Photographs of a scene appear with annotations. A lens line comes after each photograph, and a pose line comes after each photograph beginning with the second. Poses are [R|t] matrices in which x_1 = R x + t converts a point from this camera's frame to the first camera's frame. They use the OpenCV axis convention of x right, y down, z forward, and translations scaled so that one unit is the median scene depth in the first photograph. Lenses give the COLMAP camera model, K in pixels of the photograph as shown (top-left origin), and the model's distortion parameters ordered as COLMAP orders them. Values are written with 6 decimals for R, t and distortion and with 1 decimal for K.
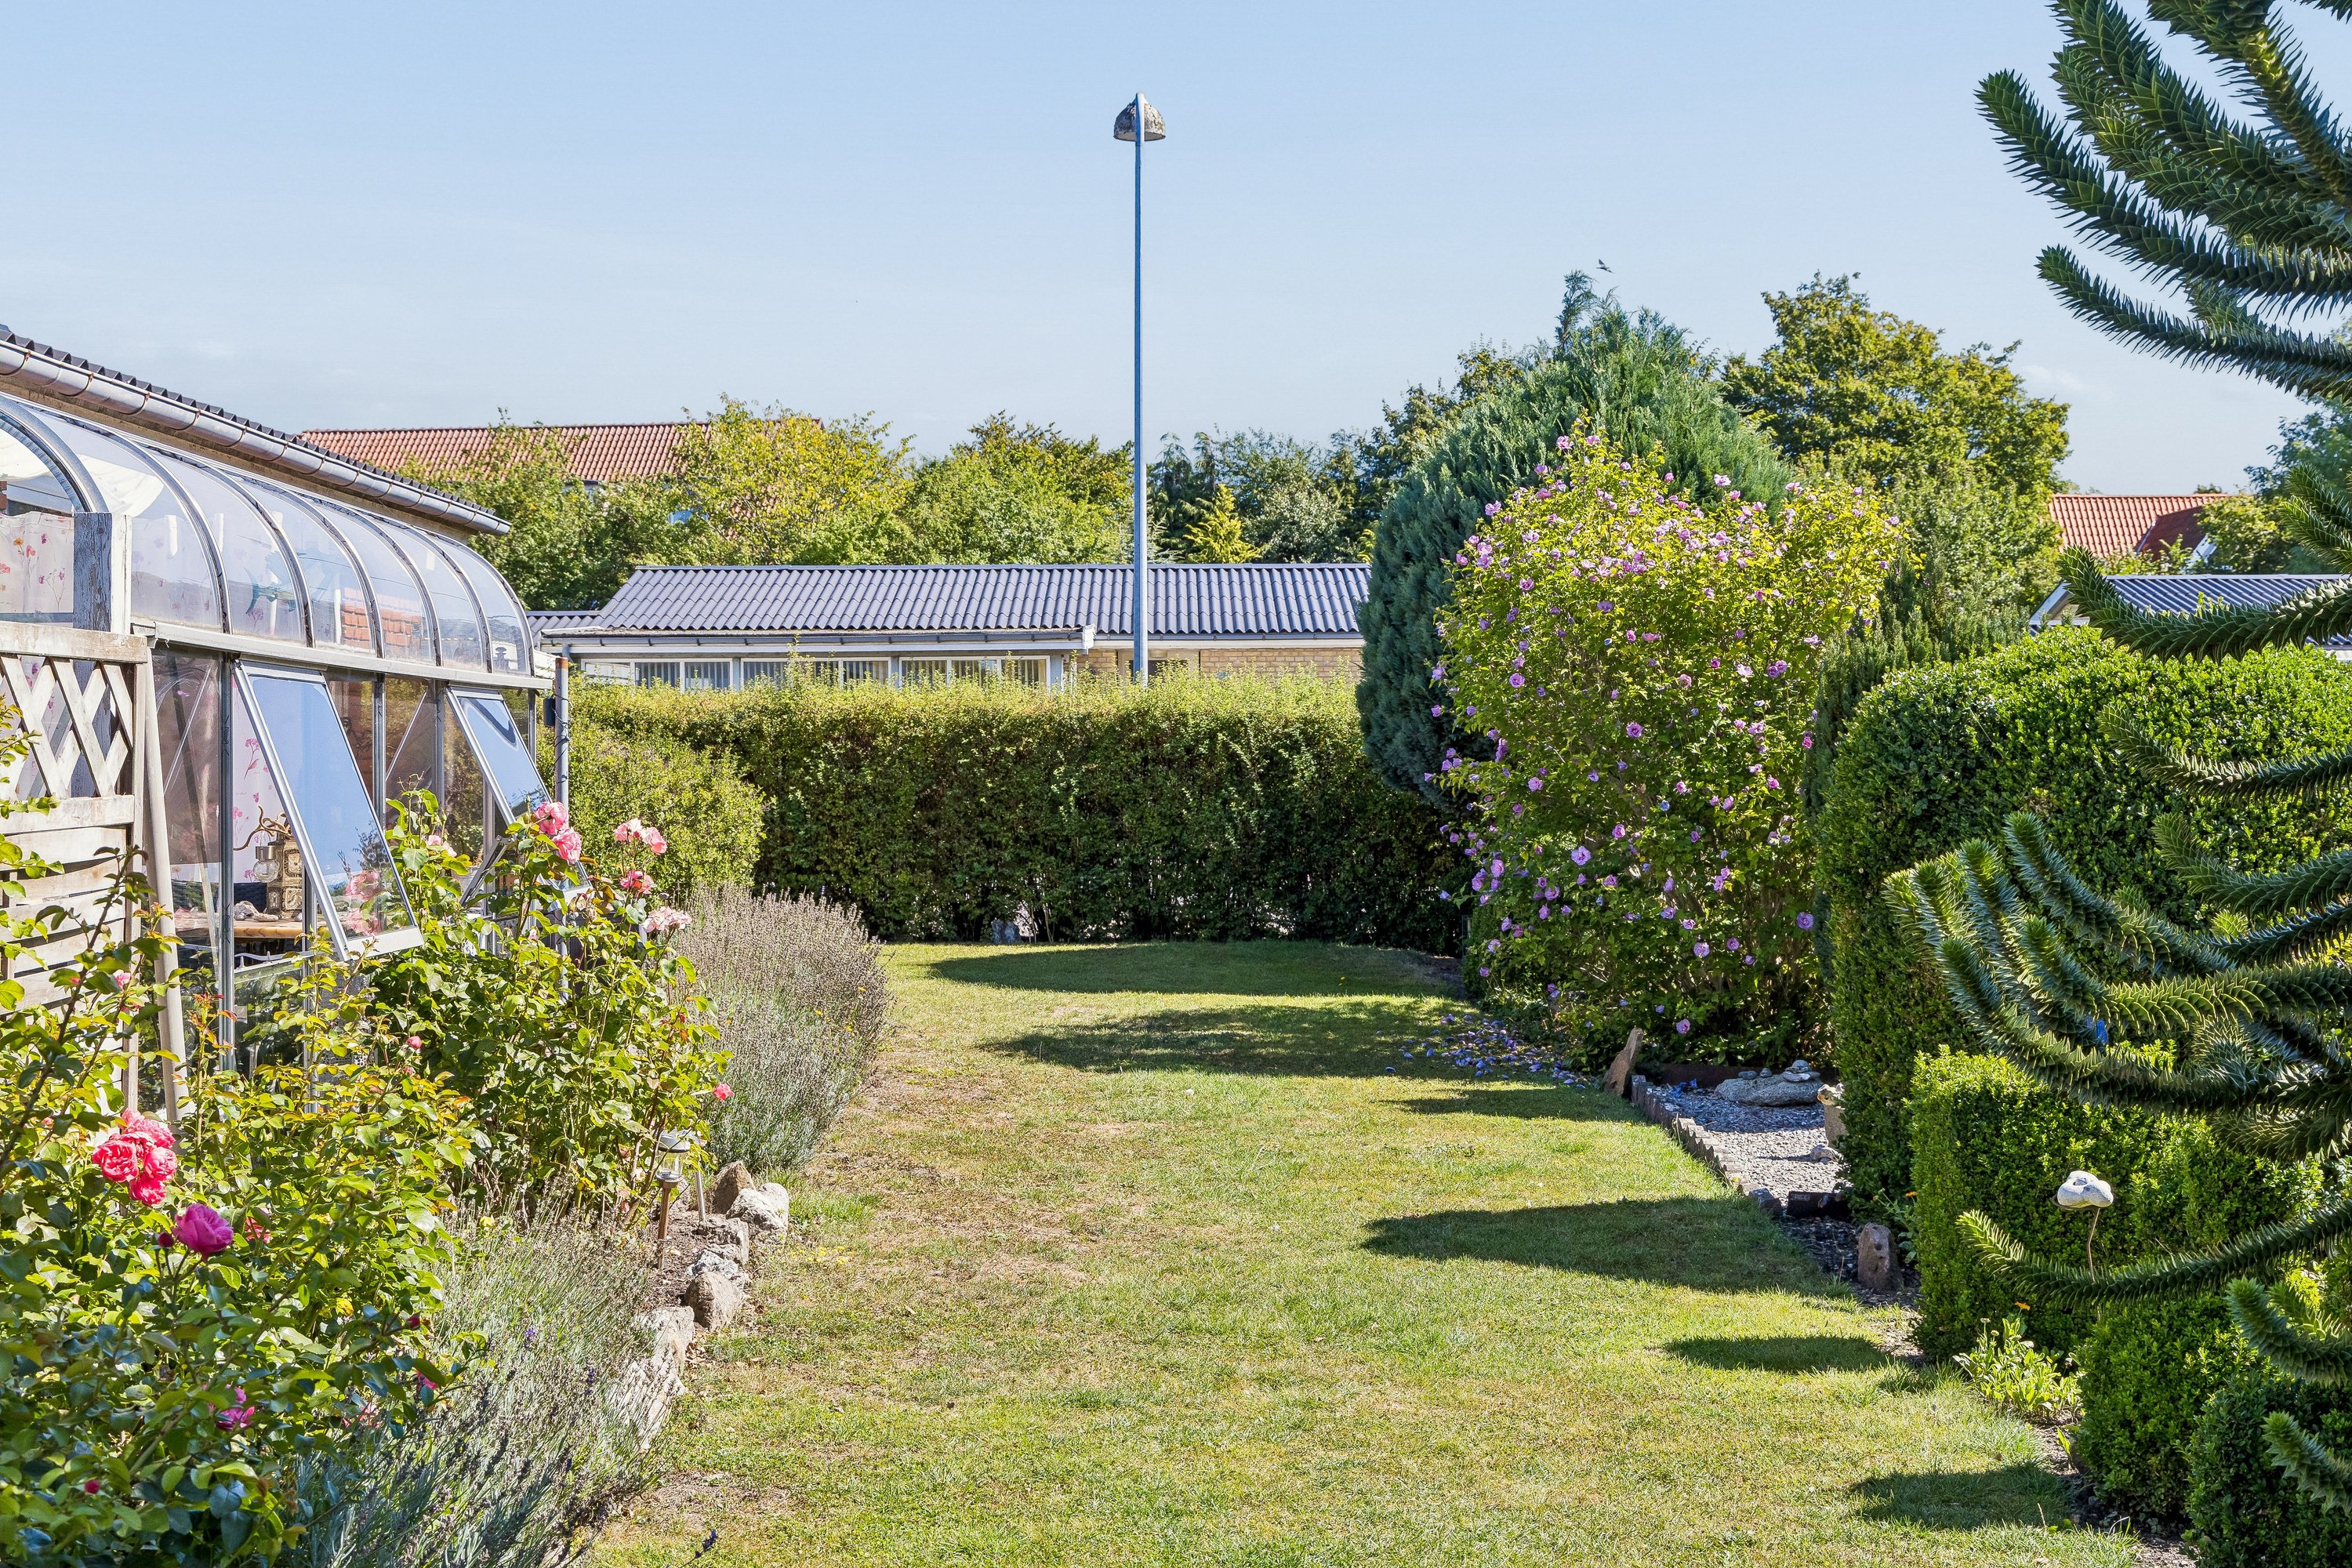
lens RADIAL K [[3071.8, 0, 1175.7], [0, 3071.8, 785.1], [0, 0, 1]] dist [-0.008875, 0.000000]
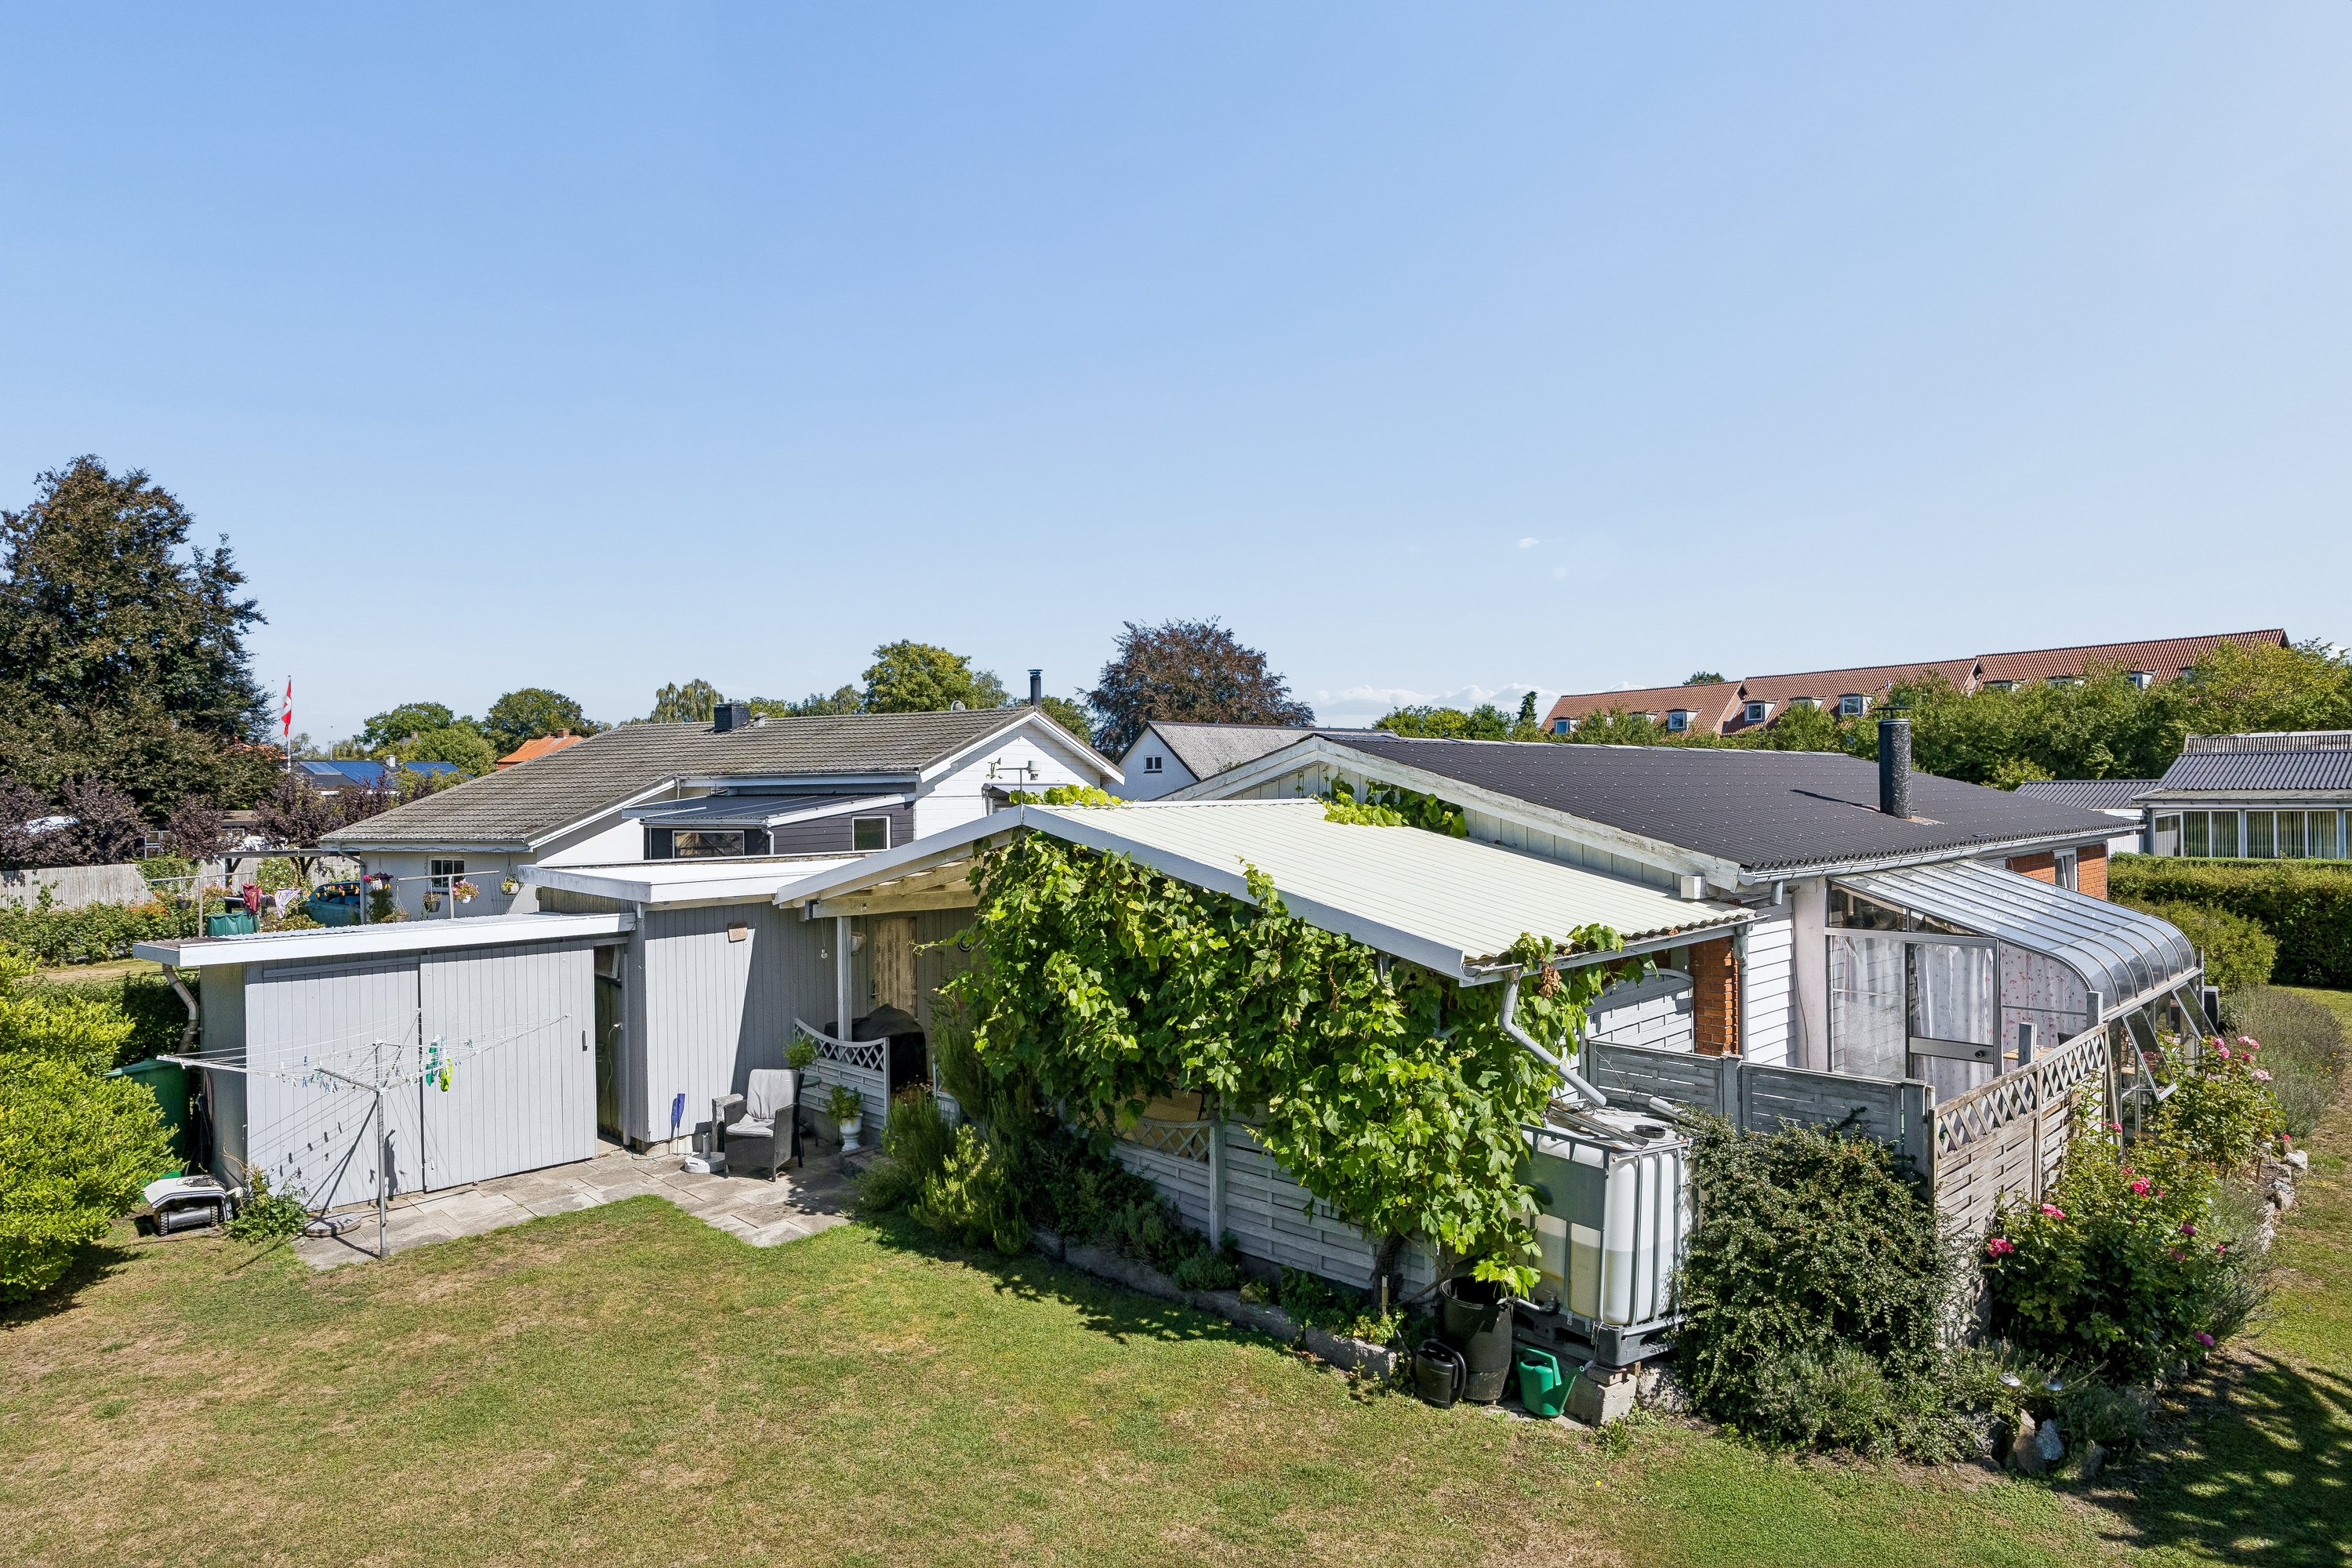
lens RADIAL K [[1333.7, 0, 1174.1], [0, 1333.7, 790.9], [0, 0, 1]] dist [-0.001867, -0.000576]
pose [[0.691322, -0.008871, -0.722492, 0.024267], [0.008748, 0.999954, -0.003908, -0.118192], [0.722494, -0.003618, 0.691368, -0.348704]]
